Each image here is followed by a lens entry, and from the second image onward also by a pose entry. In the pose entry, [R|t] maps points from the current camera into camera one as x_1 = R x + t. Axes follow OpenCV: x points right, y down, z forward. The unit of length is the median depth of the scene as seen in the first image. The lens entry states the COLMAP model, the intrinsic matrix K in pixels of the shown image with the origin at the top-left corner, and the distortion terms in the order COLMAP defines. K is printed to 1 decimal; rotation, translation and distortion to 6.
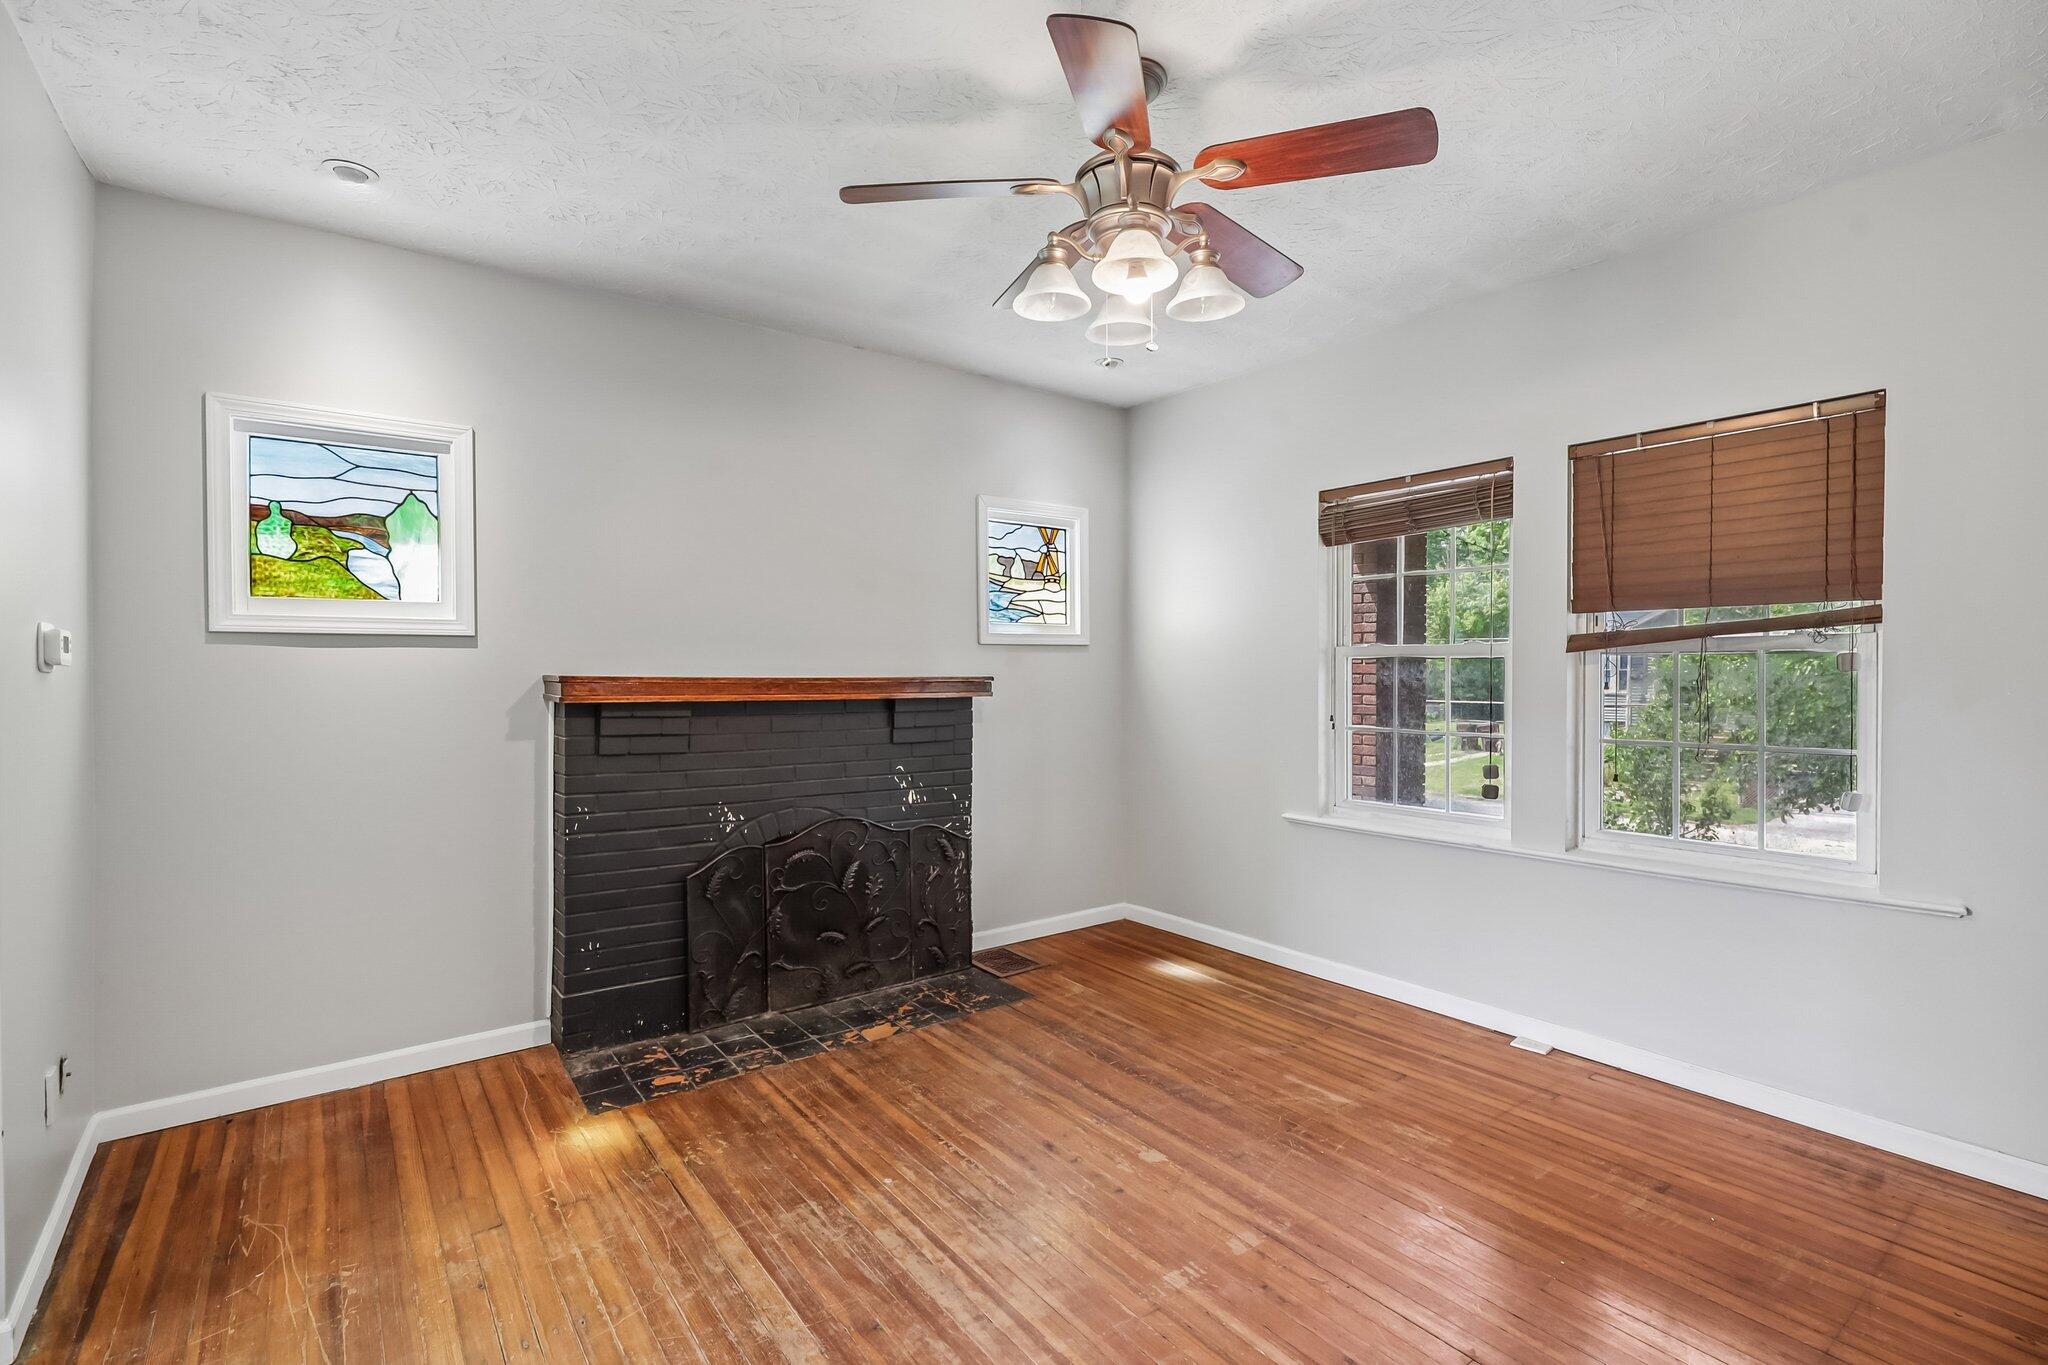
lens RADIAL K [[950.7, 0, 1020.6], [0, 950.7, 670.6], [0, 0, 1]] dist [0.000990, 0.000686]
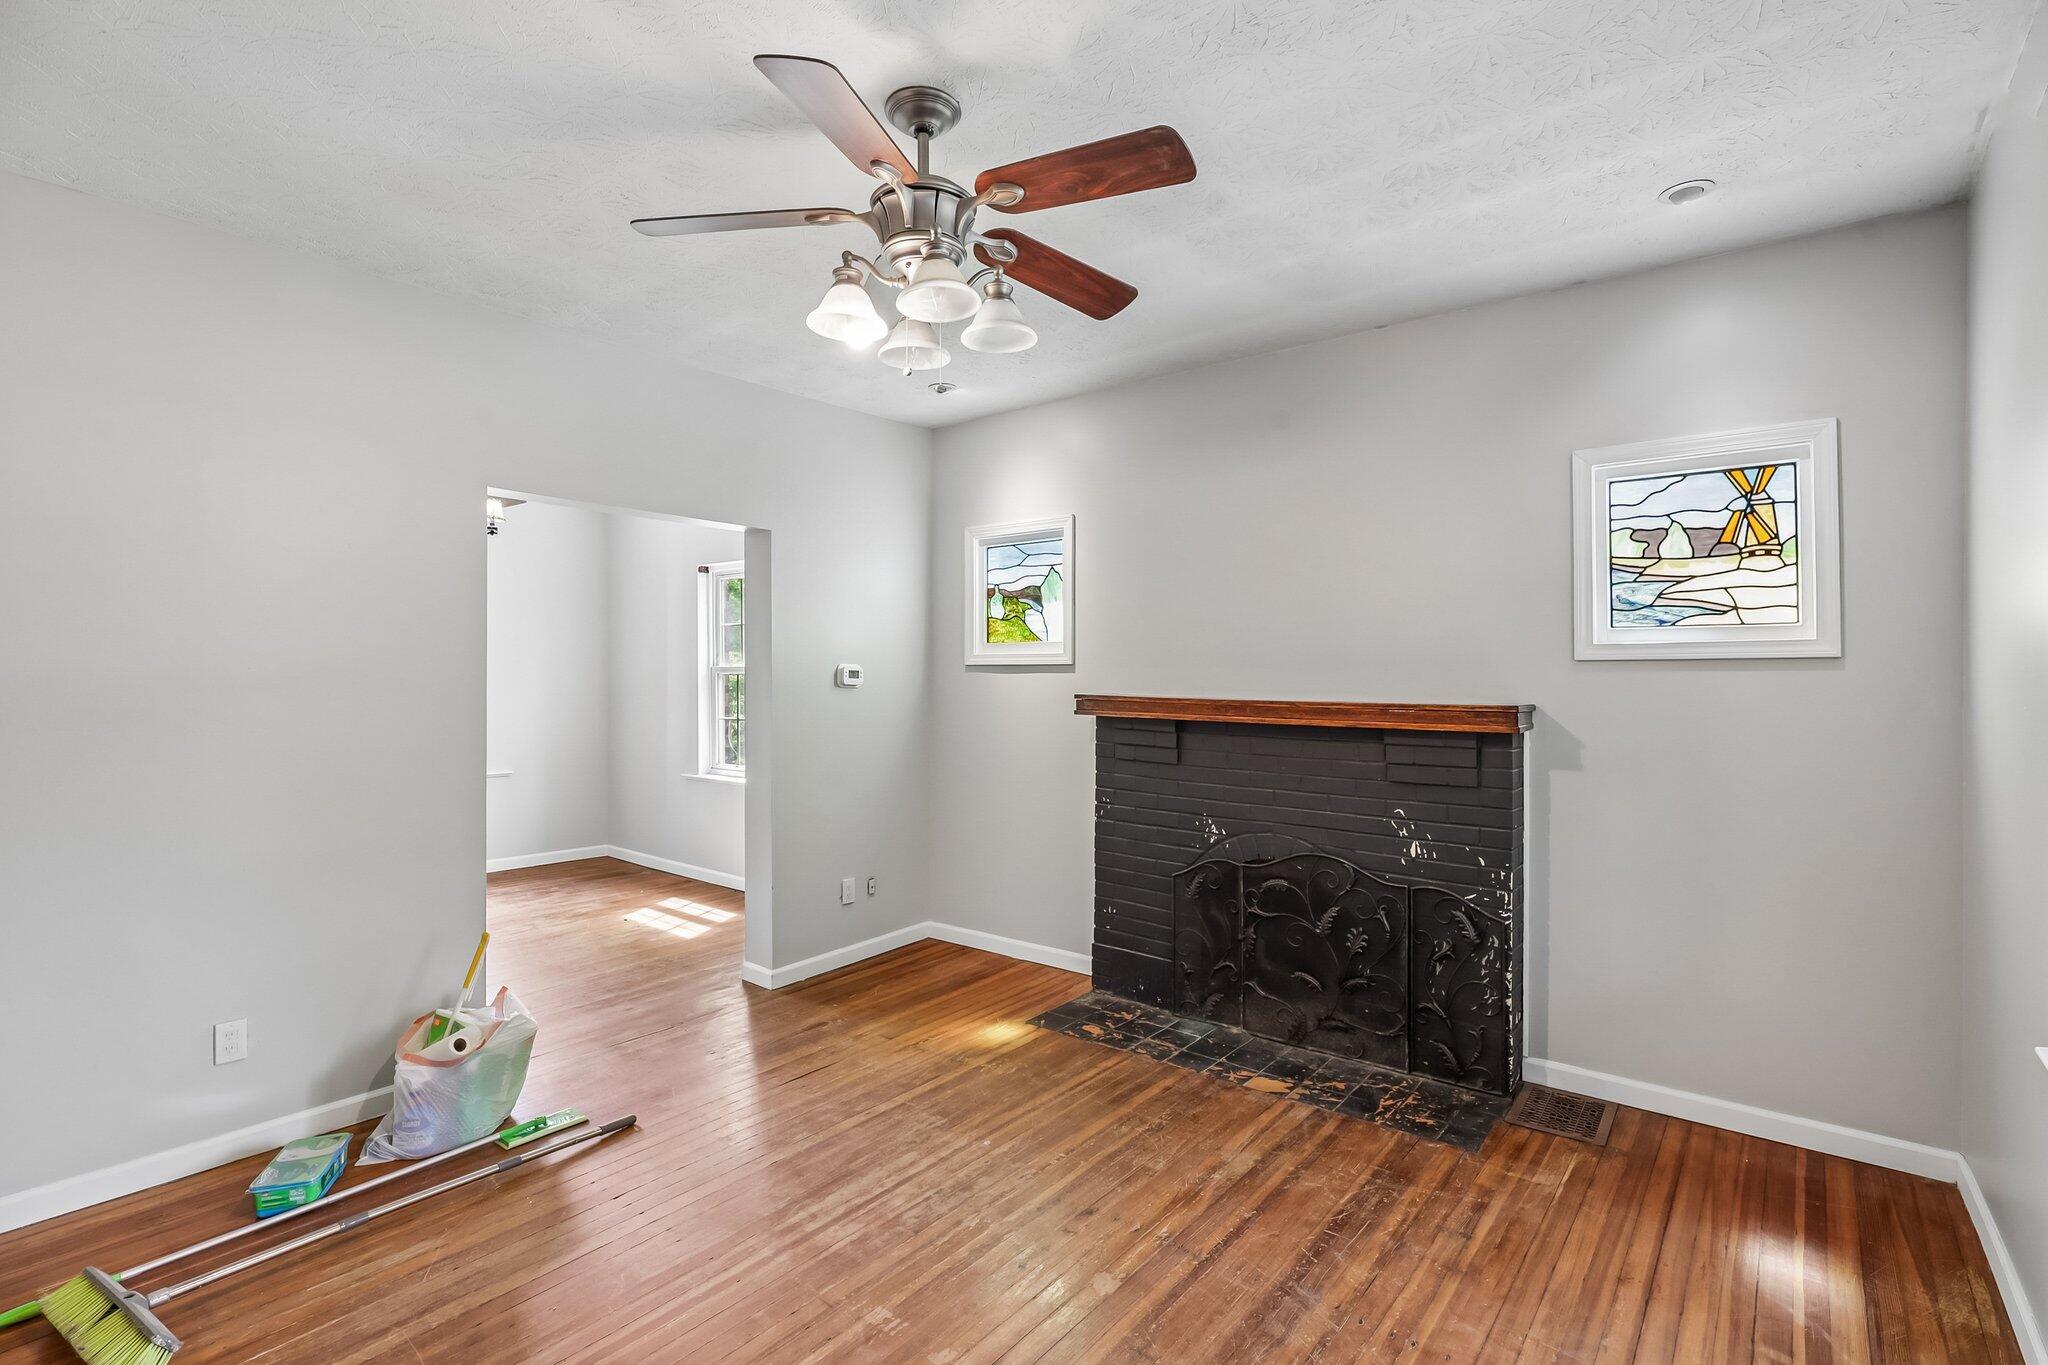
lens RADIAL K [[953.1, 0, 1017.0], [0, 953.1, 678.1], [0, 0, 1]] dist [-0.001337, 0.000310]
pose [[0.246623, -0.000105, -0.969111, 0.720653], [-0.010024, 0.999946, -0.002659, -0.011600], [0.969060, 0.010370, 0.246609, 0.555145]]
